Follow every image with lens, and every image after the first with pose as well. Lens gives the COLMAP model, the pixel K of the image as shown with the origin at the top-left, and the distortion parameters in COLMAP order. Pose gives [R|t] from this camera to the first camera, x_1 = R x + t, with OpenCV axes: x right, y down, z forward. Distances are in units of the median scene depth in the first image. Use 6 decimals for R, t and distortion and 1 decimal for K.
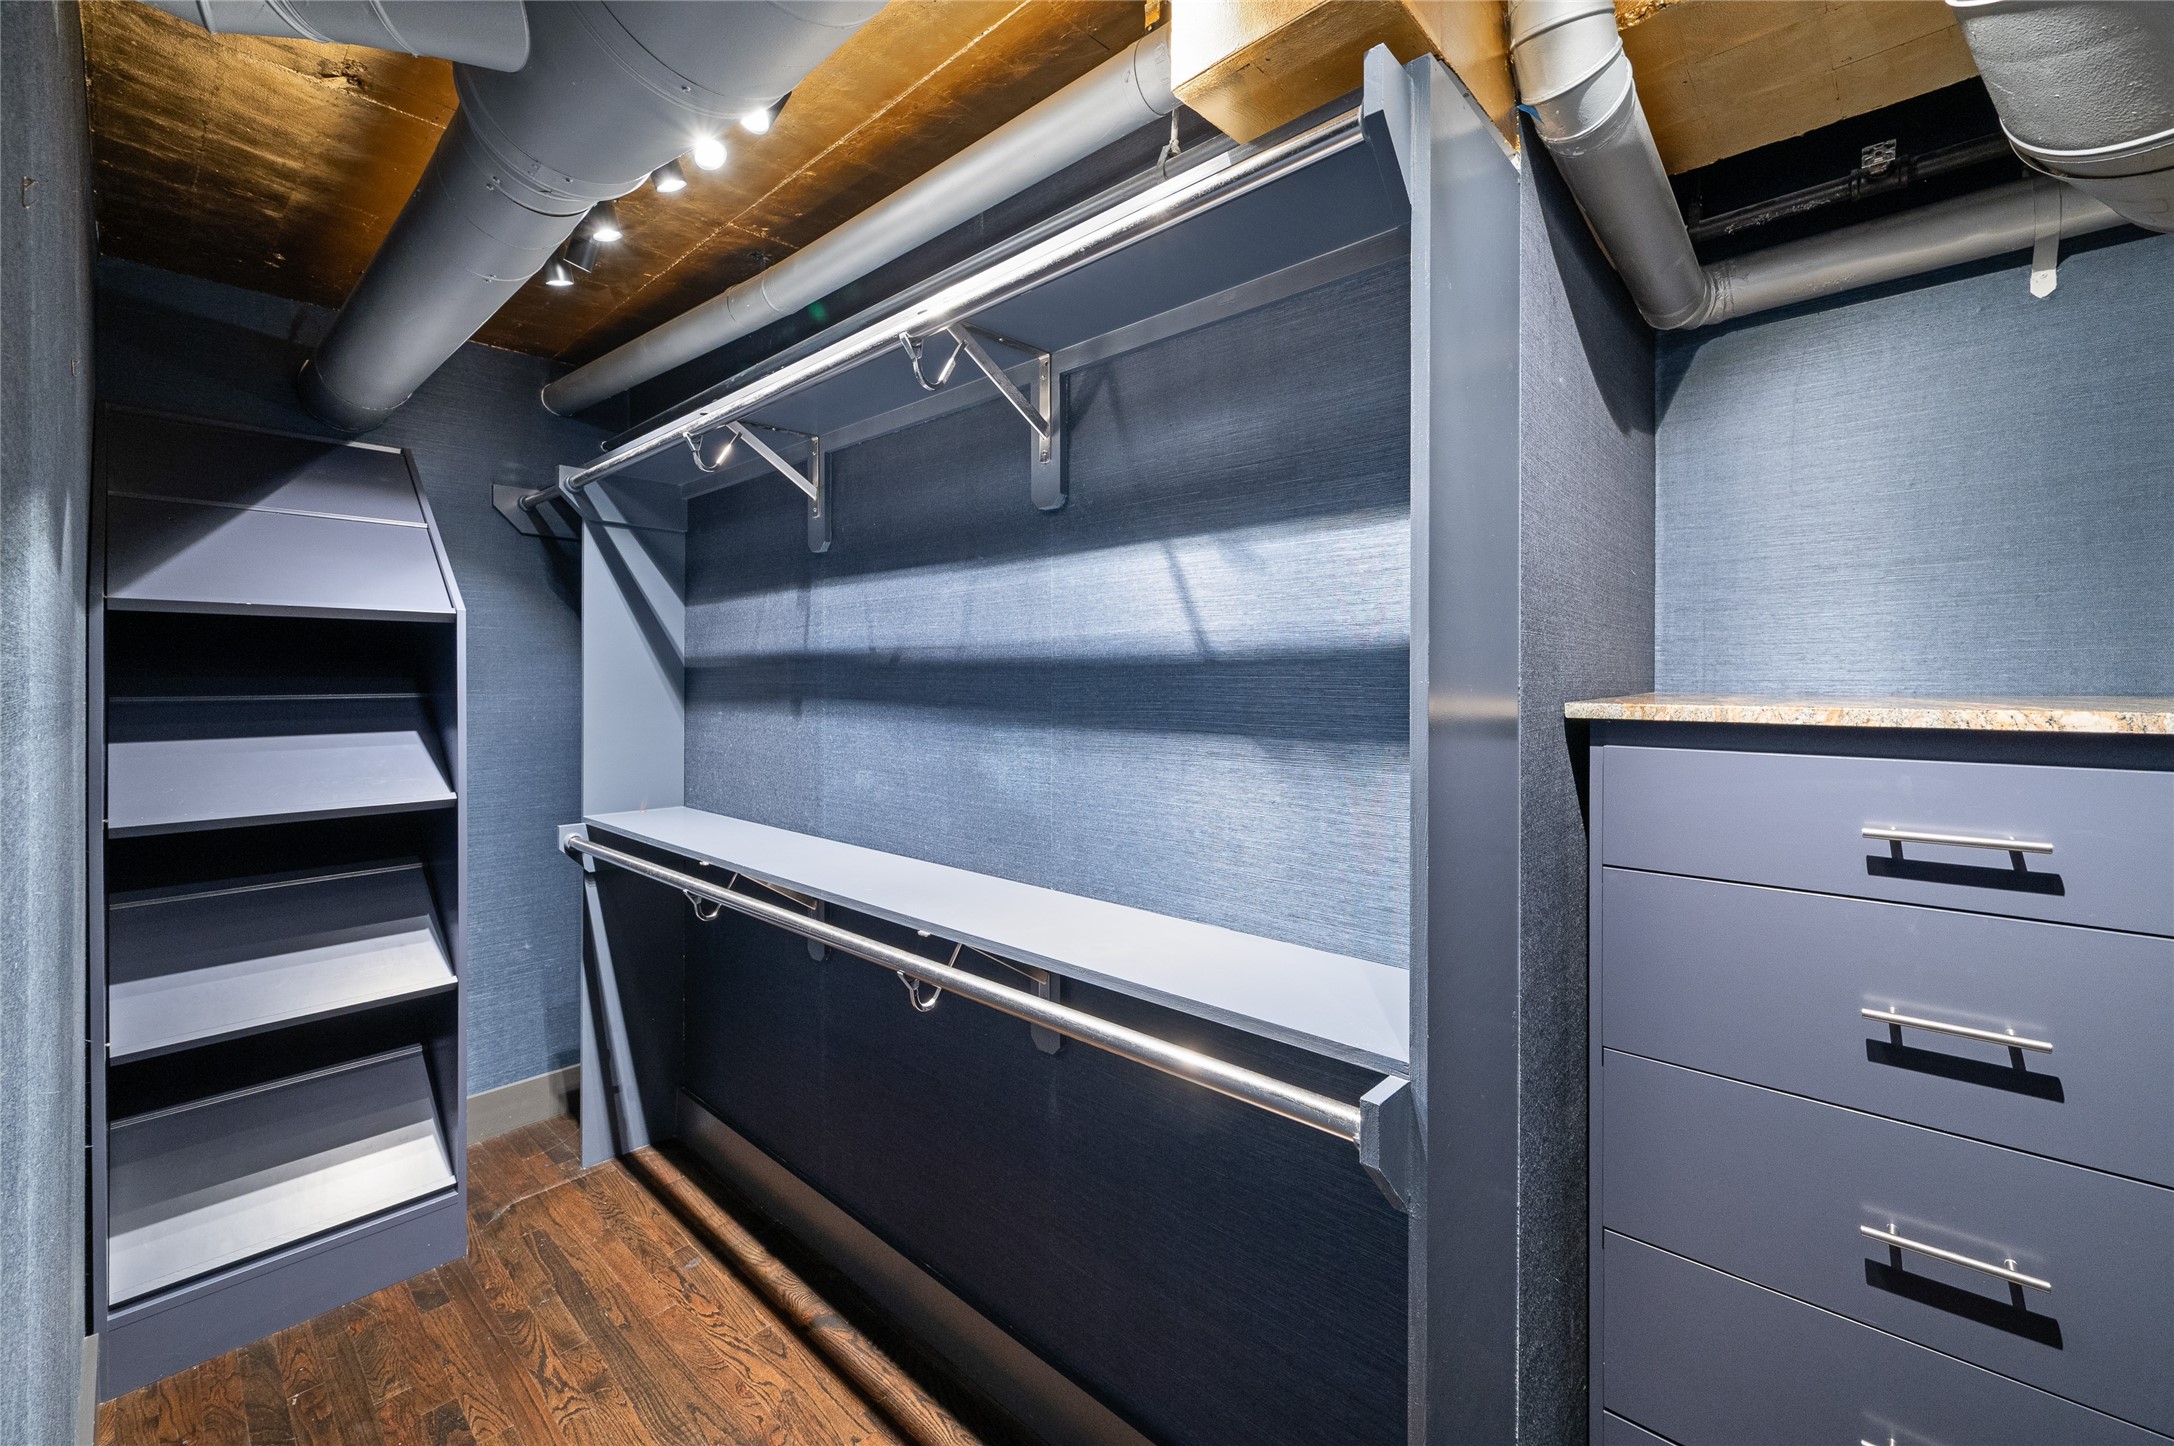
lens RADIAL K [[868.8, 0, 1080.0], [0, 868.8, 680.3], [0, 0, 1]] dist [-0.002517, 0.000398]
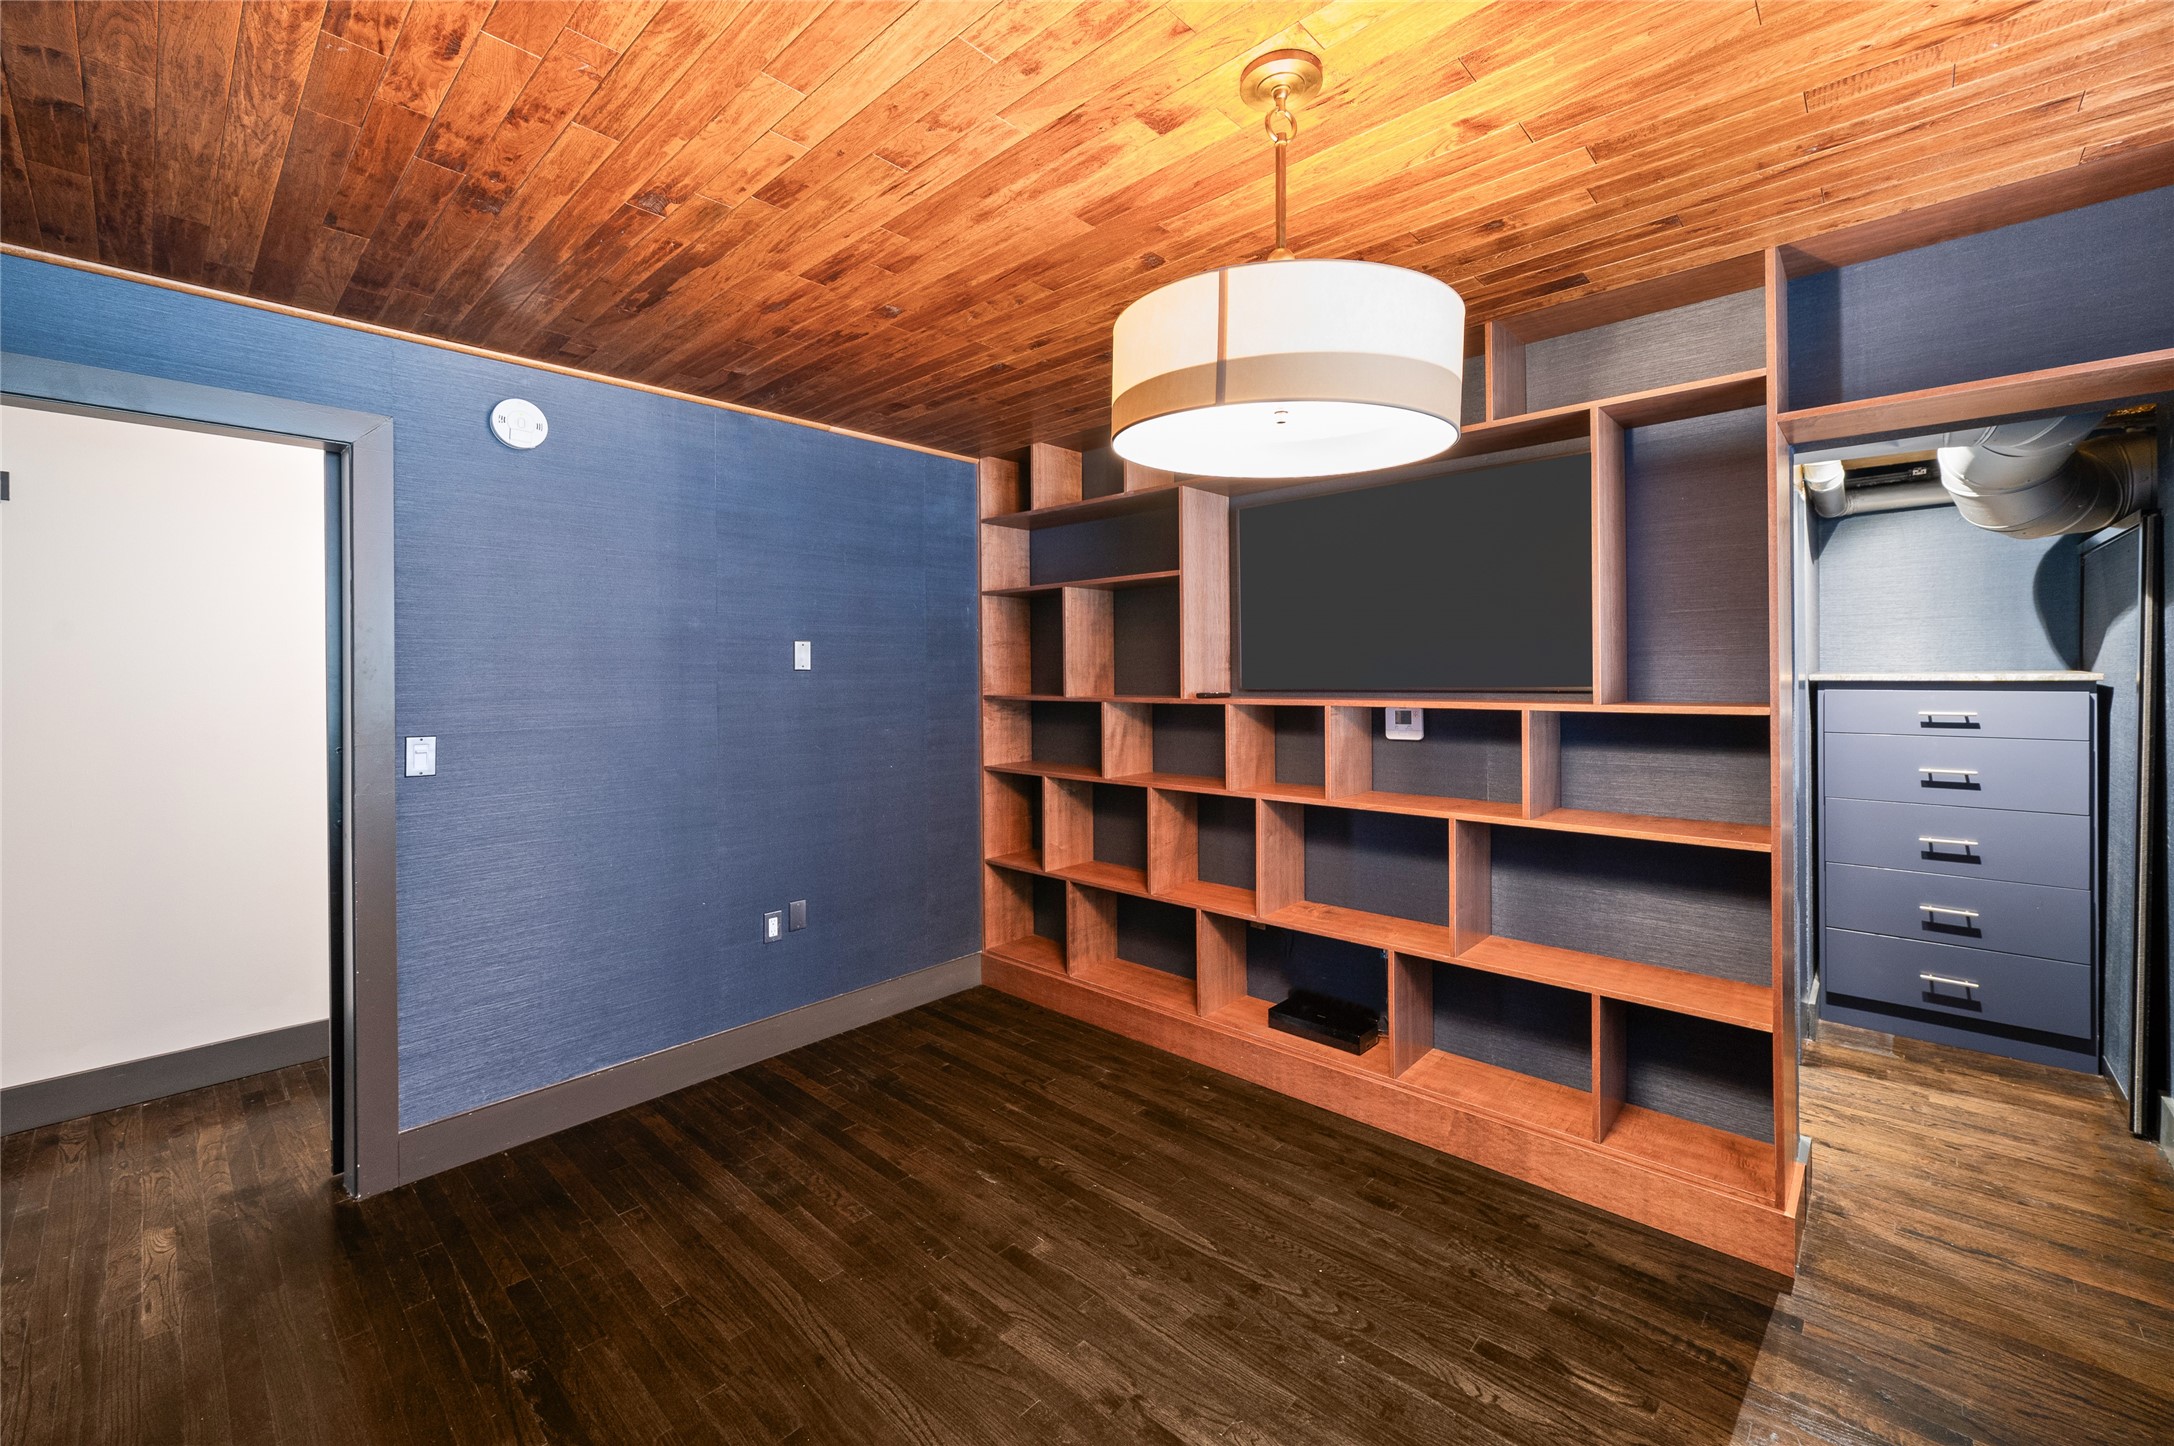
lens RADIAL K [[875.8, 0, 1097.1], [0, 875.8, 671.3], [0, 0, 1]] dist [-0.002660, -0.000033]
pose [[0.999941, -0.010534, 0.002518, -2.090409], [0.010537, 0.999944, -0.001348, -0.006677], [-0.002504, 0.001374, 0.999996, -2.166760]]
